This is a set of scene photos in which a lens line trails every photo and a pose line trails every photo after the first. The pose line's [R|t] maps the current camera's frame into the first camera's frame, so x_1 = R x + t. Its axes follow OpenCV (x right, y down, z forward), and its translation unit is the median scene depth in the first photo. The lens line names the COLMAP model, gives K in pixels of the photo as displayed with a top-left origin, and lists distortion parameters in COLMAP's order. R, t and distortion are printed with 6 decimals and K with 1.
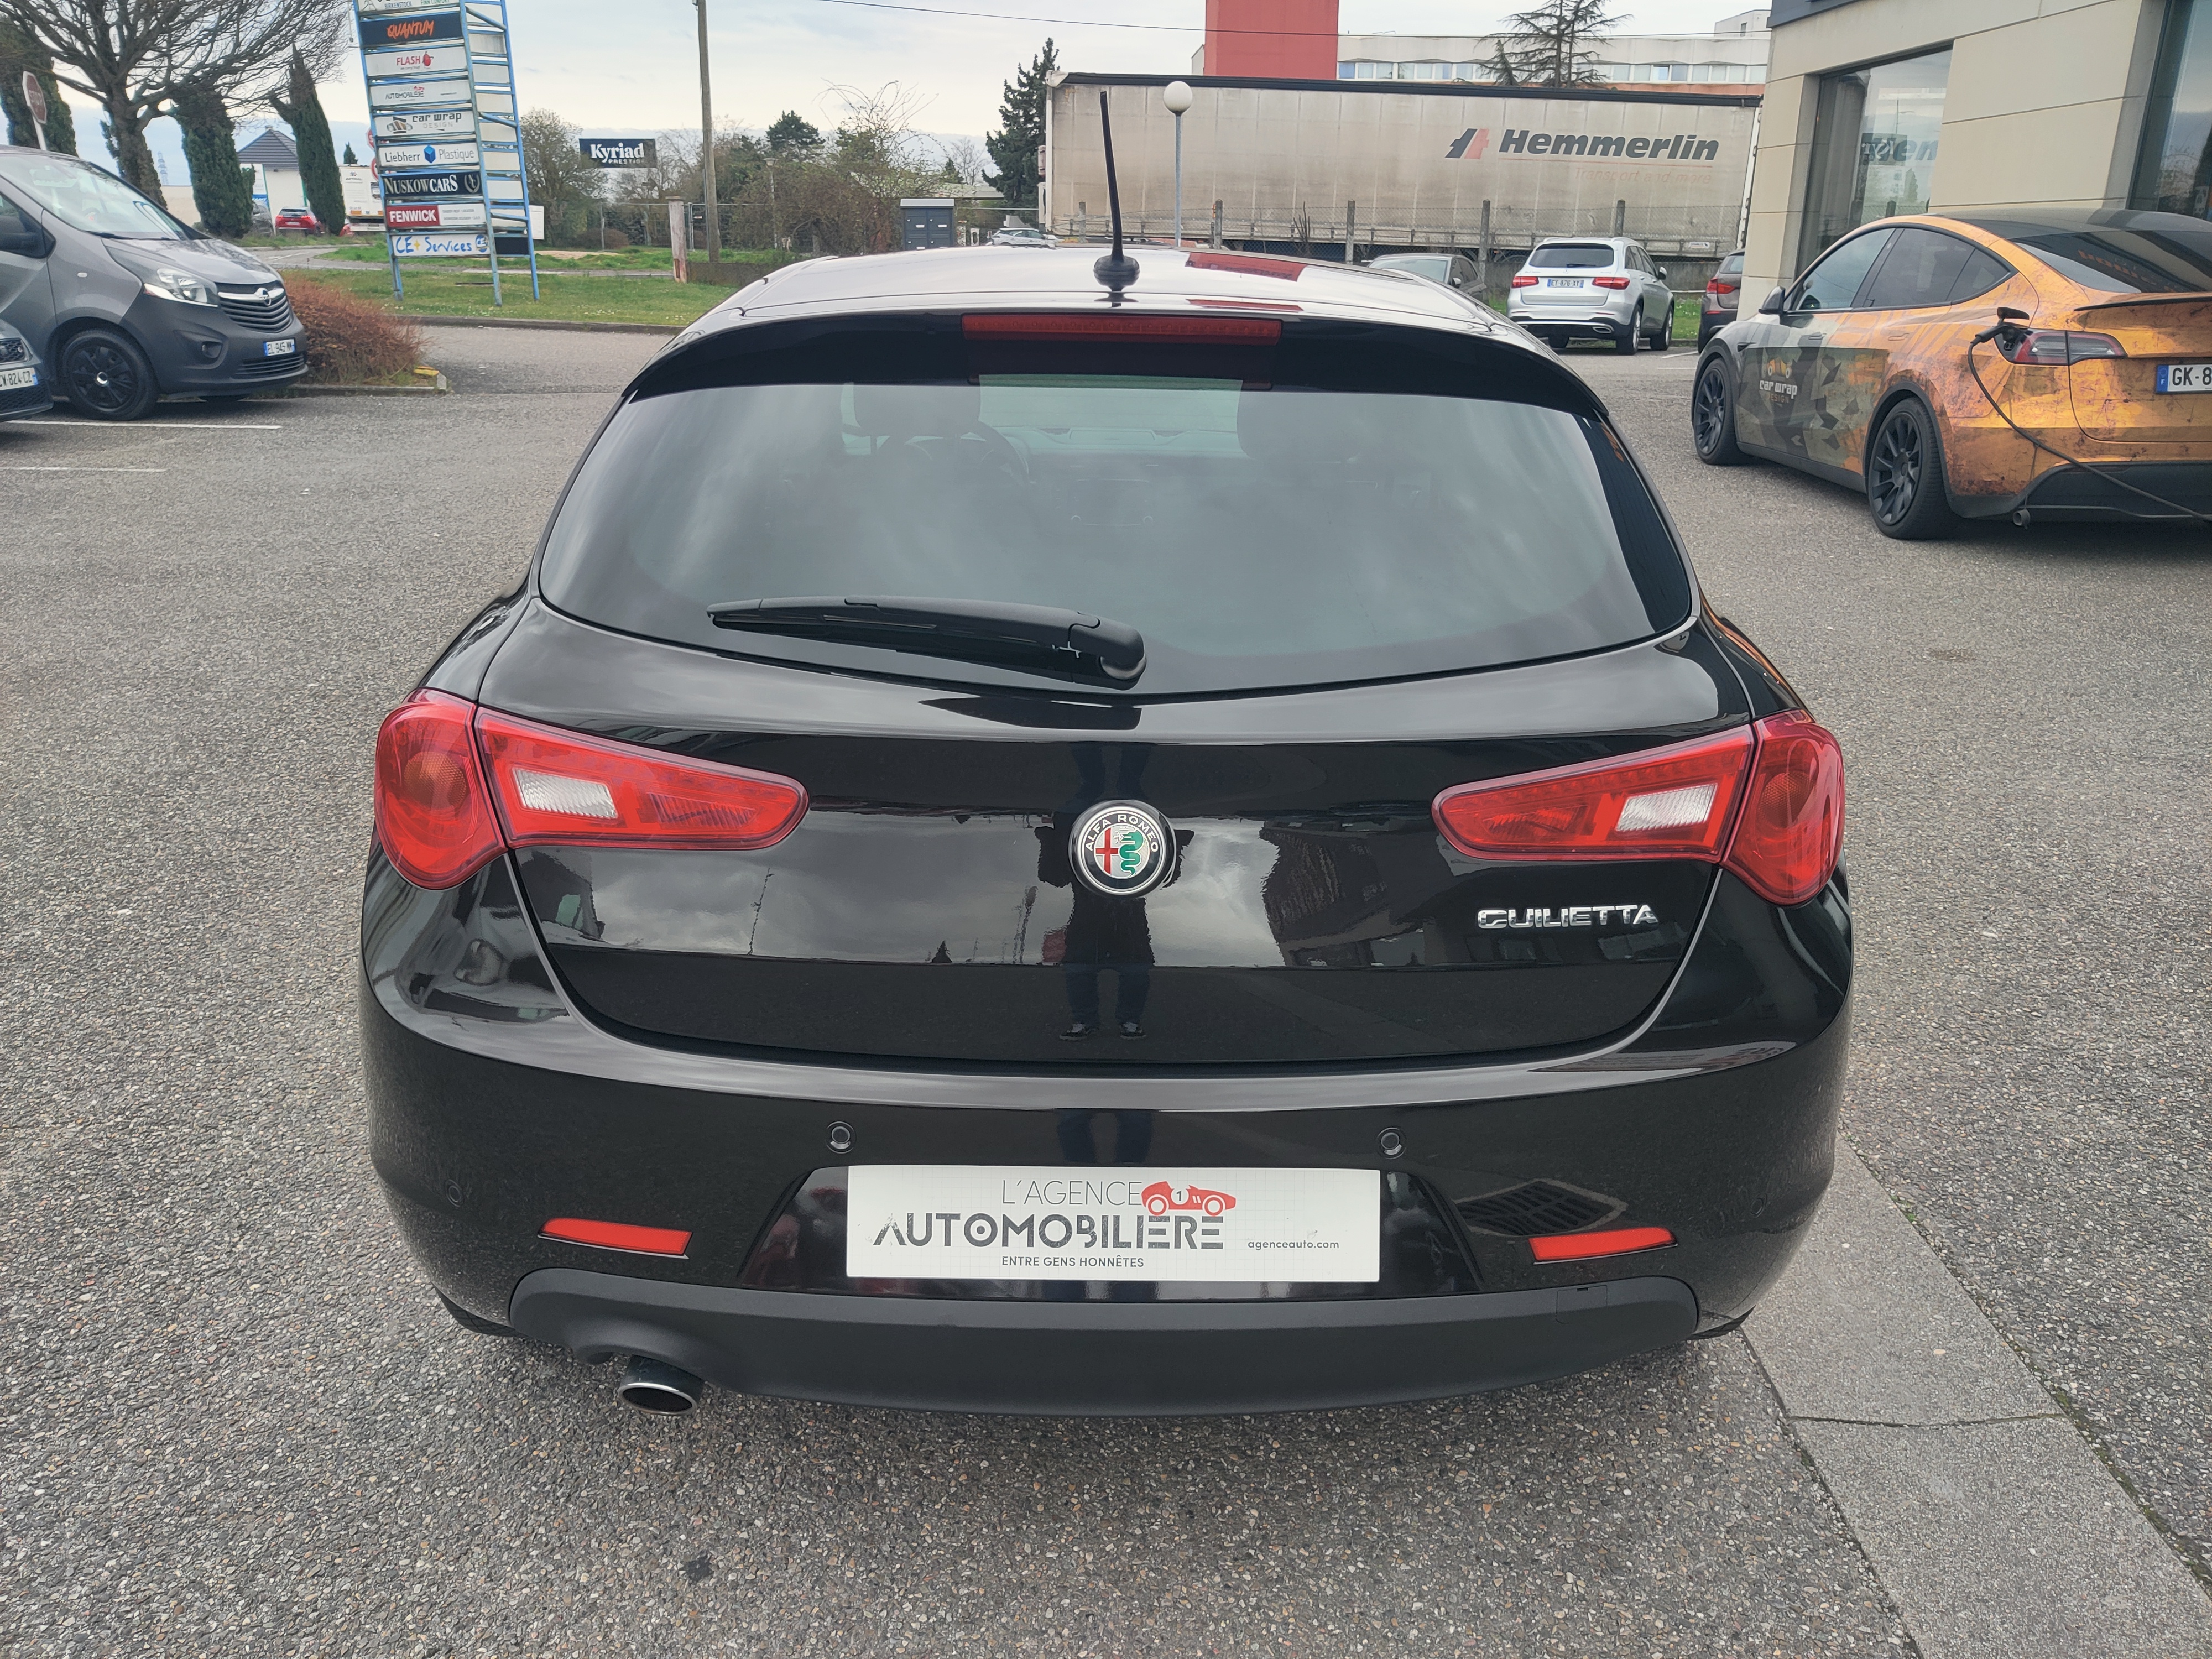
lens RADIAL K [[1732.4, 0, 1107.7], [0, 1732.4, 866.1], [0, 0, 1]] dist [-0.005608, -0.003405]
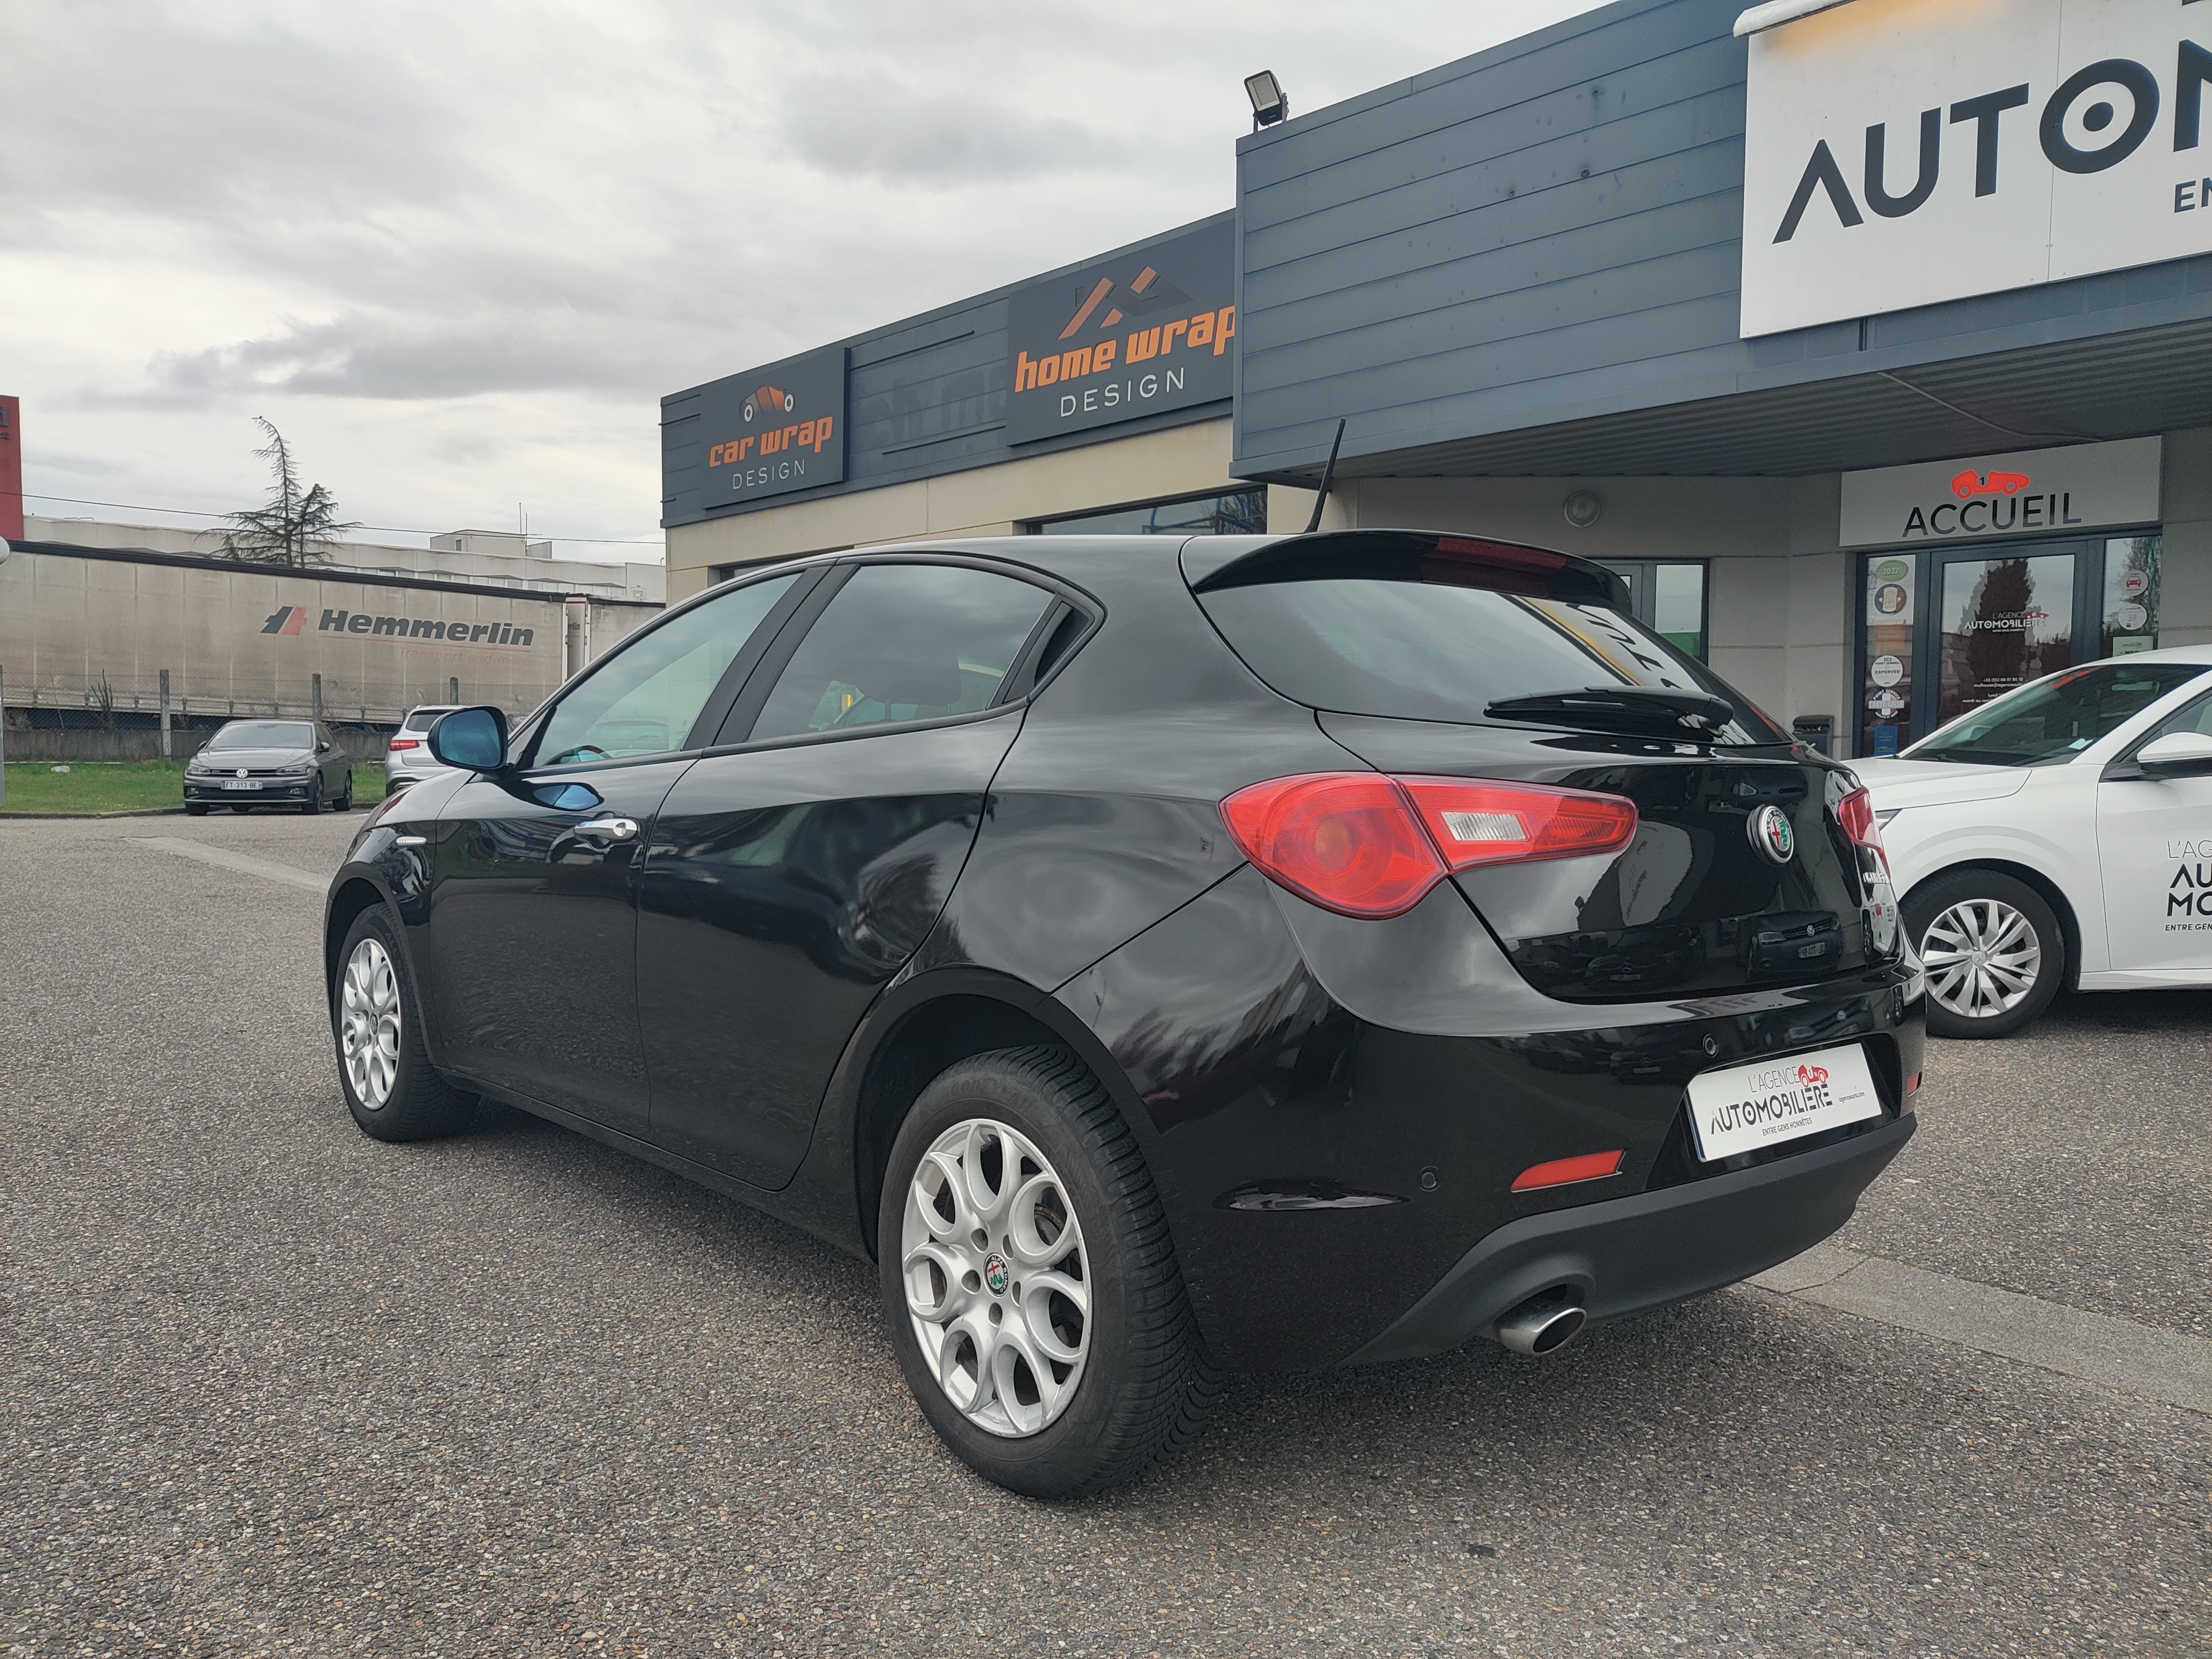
lens RADIAL K [[1721.0, 0, 1138.1], [0, 1721.0, 854.2], [0, 0, 1]] dist [-0.001242, 0.003094]
pose [[0.746745, -0.037908, 0.664029, -0.126660], [0.220487, 0.956029, -0.193374, 0.015773], [-0.627501, 0.290811, 0.722269, 0.022461]]
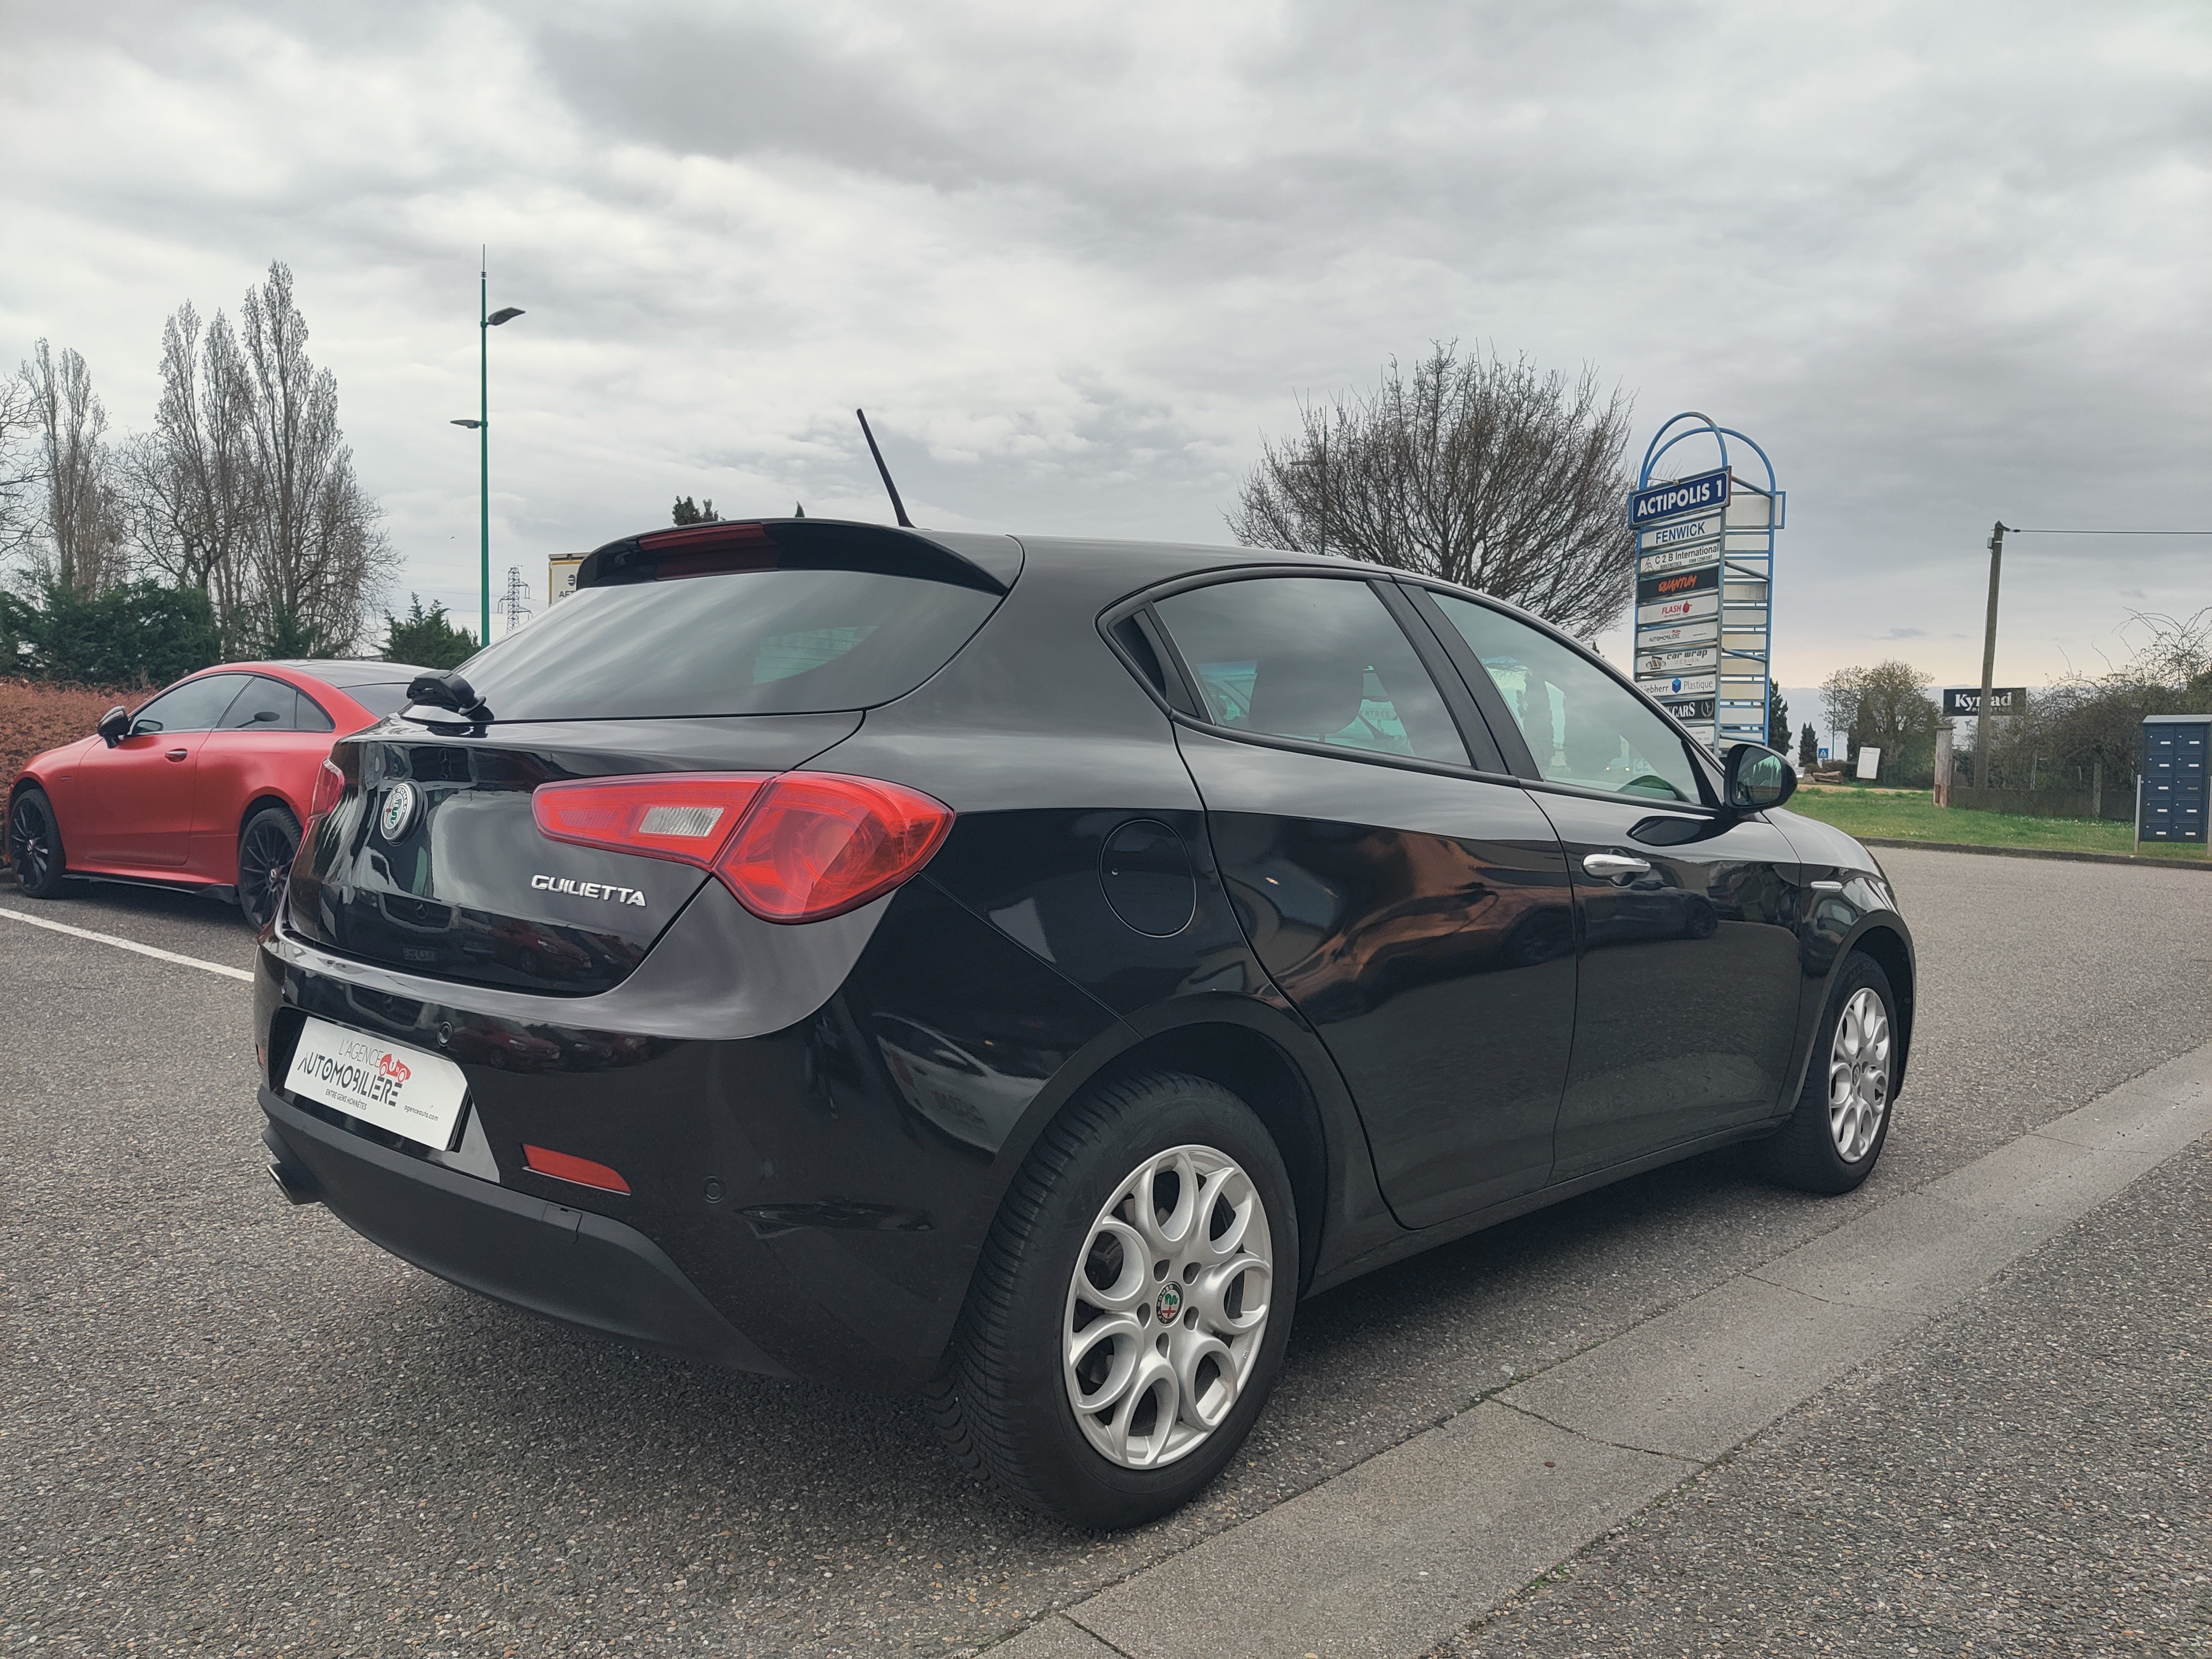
lens RADIAL K [[1732.4, 0, 1107.7], [0, 1732.4, 866.1], [0, 0, 1]] dist [-0.005608, -0.003405]
pose [[0.709316, 0.041968, -0.703640, 0.134189], [-0.255396, 0.945702, -0.201050, 0.015986], [0.656996, 0.322315, 0.681520, 0.034302]]
